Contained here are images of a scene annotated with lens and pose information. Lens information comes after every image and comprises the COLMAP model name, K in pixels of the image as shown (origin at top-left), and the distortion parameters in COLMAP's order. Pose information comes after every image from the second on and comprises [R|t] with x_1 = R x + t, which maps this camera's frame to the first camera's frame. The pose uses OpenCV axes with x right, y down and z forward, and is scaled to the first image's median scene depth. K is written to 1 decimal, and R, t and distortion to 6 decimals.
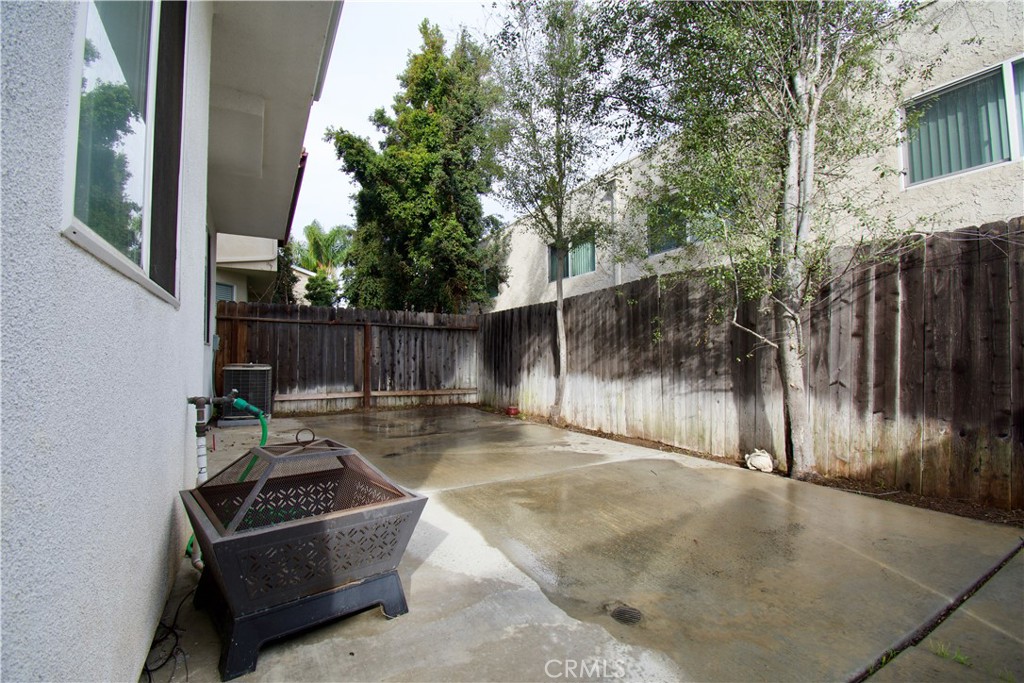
lens RADIAL K [[455.3, 0, 515.1], [0, 455.3, 348.6], [0, 0, 1]] dist [-0.006845, -0.008311]
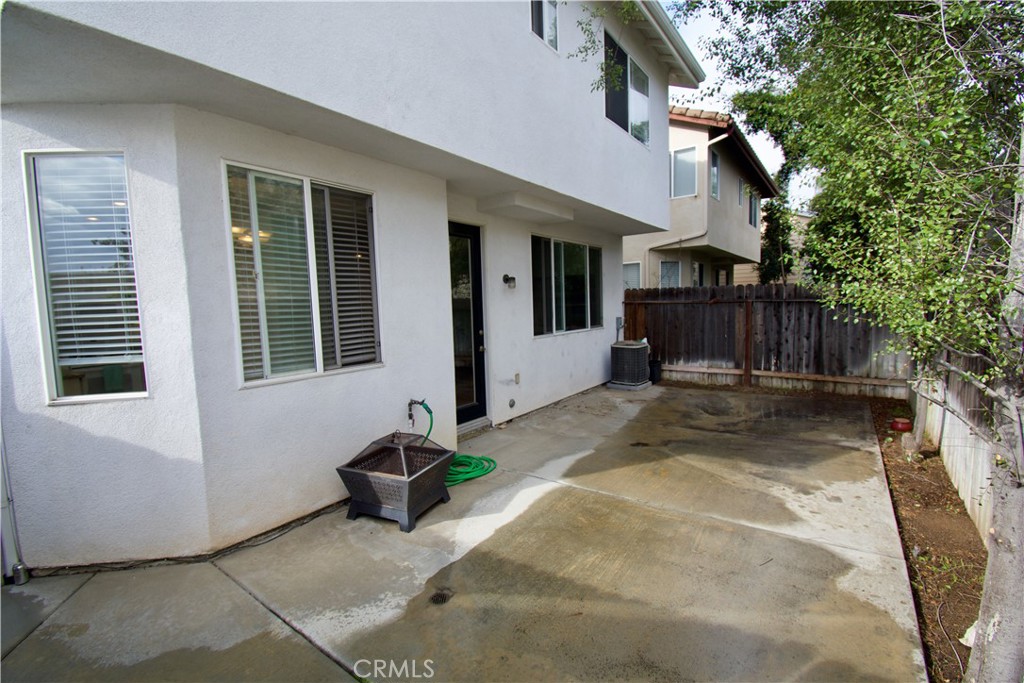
lens RADIAL K [[455.3, 0, 505.9], [0, 455.3, 337.2], [0, 0, 1]] dist [-0.006845, -0.008311]
pose [[0.416927, 0.061613, -0.906849, 0.341359], [0.045901, 0.995000, 0.088705, -0.086521], [0.907780, -0.078609, 0.412014, 0.127822]]
